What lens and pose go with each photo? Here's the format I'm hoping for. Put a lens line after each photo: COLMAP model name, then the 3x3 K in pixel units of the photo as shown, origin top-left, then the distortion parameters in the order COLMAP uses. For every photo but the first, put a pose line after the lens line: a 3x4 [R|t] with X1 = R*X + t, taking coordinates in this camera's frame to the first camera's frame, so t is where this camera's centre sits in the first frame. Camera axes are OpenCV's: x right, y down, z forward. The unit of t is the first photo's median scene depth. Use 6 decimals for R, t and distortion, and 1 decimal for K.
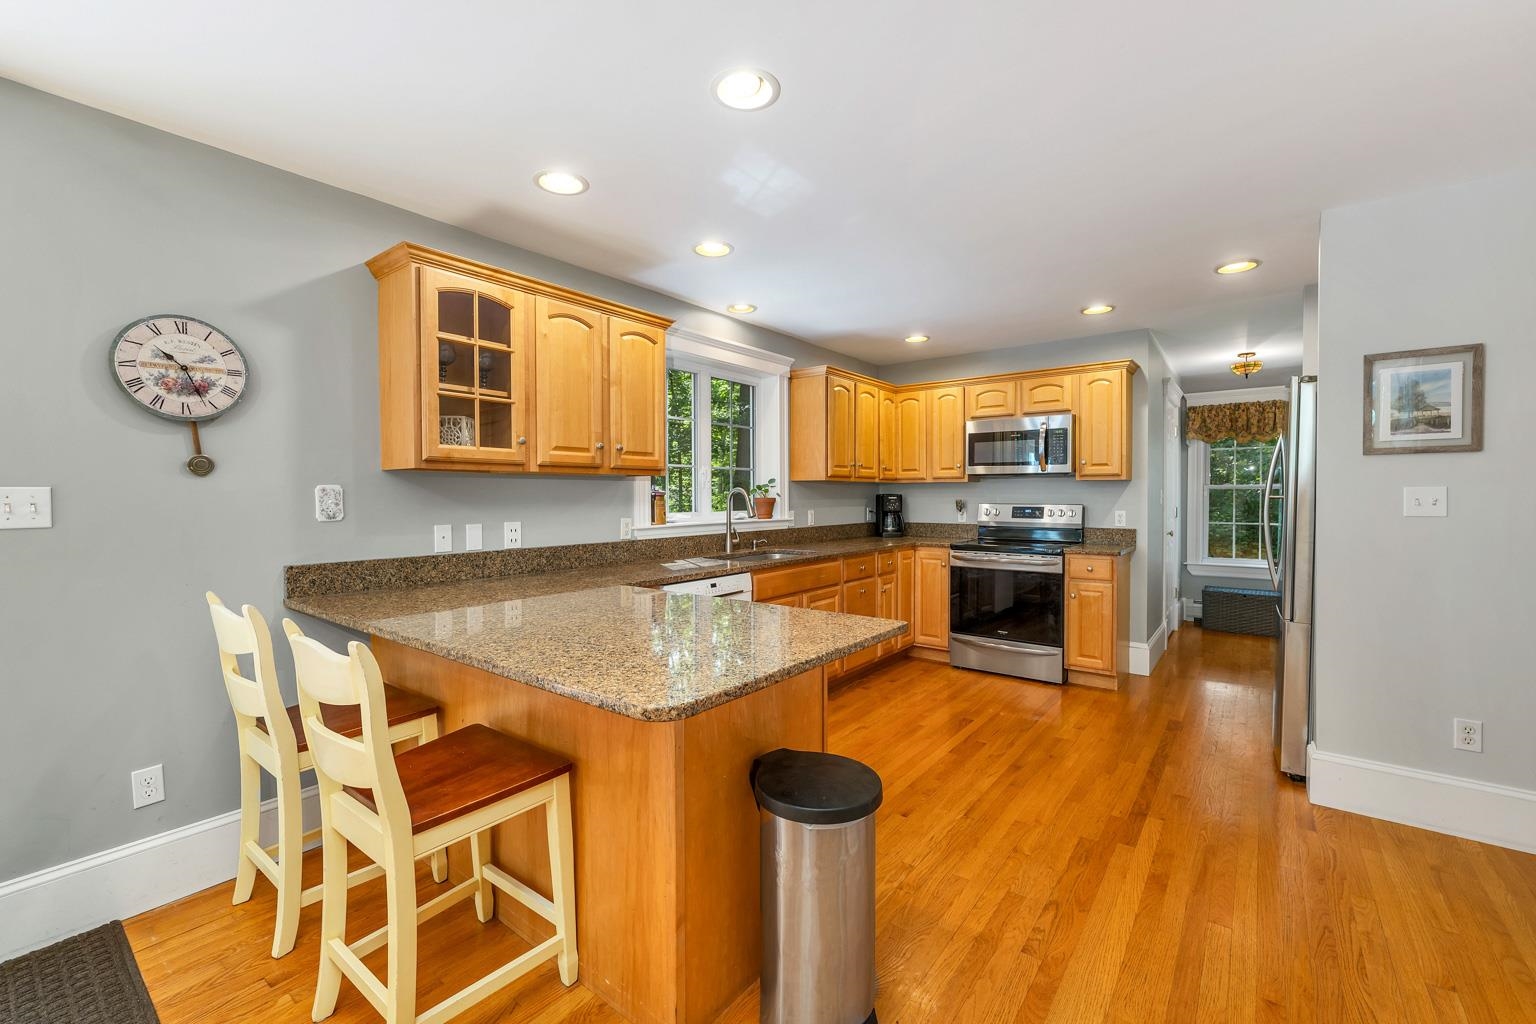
lens RADIAL K [[652.8, 0, 758.4], [0, 652.8, 509.0], [0, 0, 1]] dist [0.002249, -0.000320]
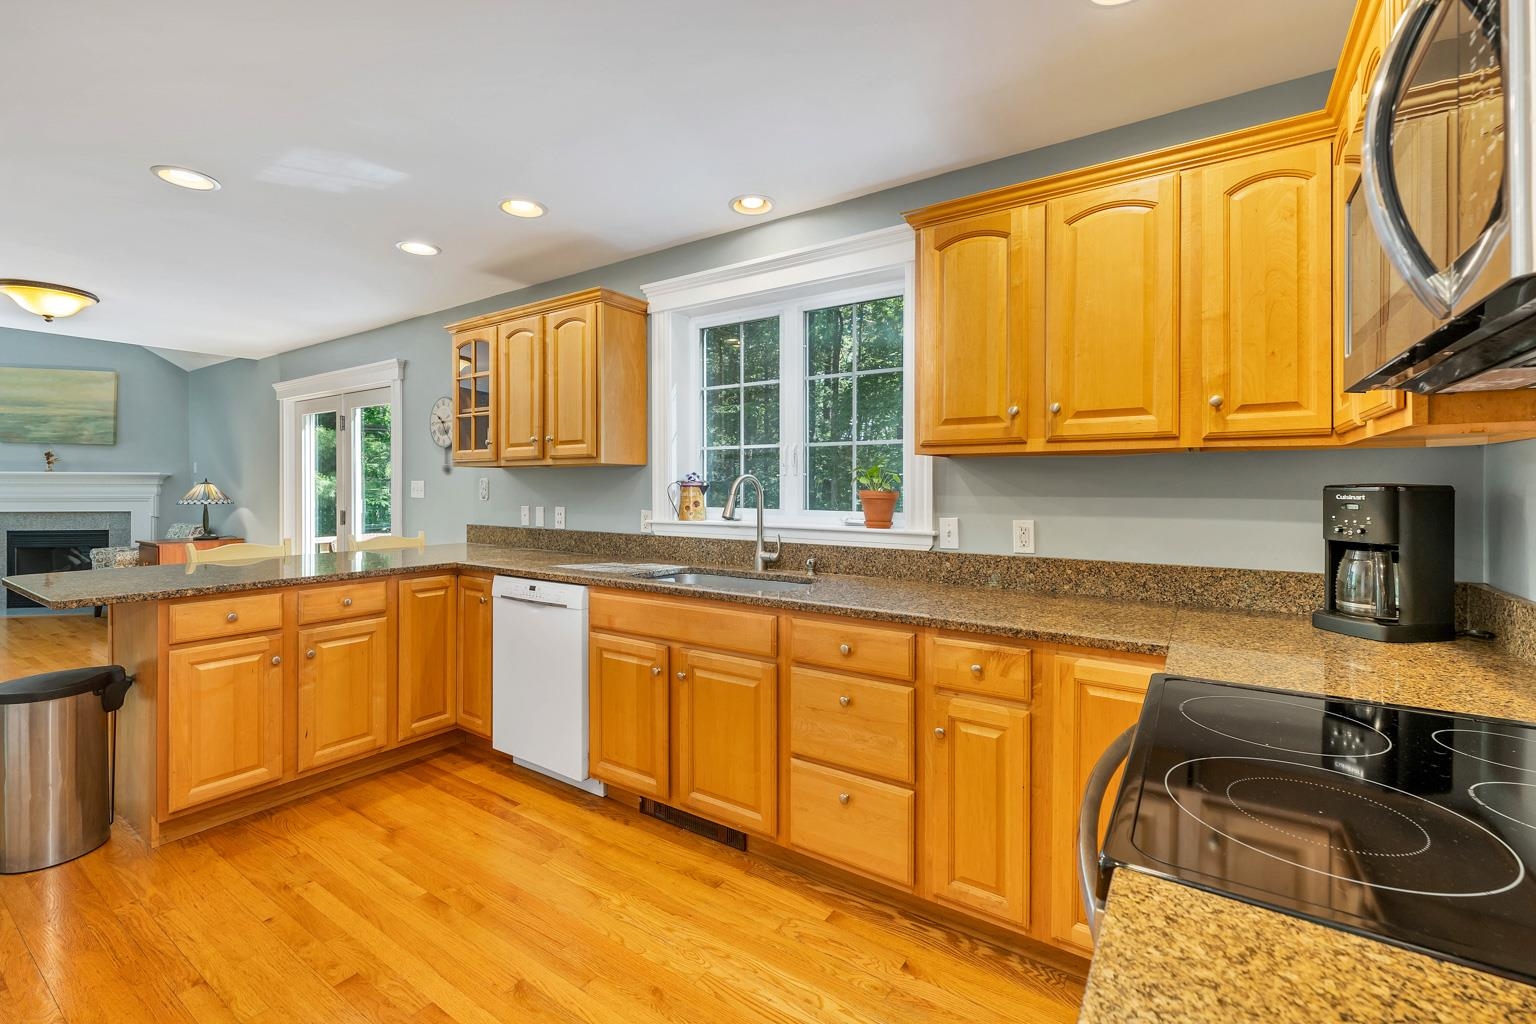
lens RADIAL K [[652.8, 0, 762.4], [0, 652.8, 490.9], [0, 0, 1]] dist [0.002249, -0.000320]
pose [[0.065166, 0.009694, -0.997827, 0.561162], [-0.025150, 0.999651, 0.008069, -0.019092], [0.997557, 0.024569, 0.065387, 0.848130]]
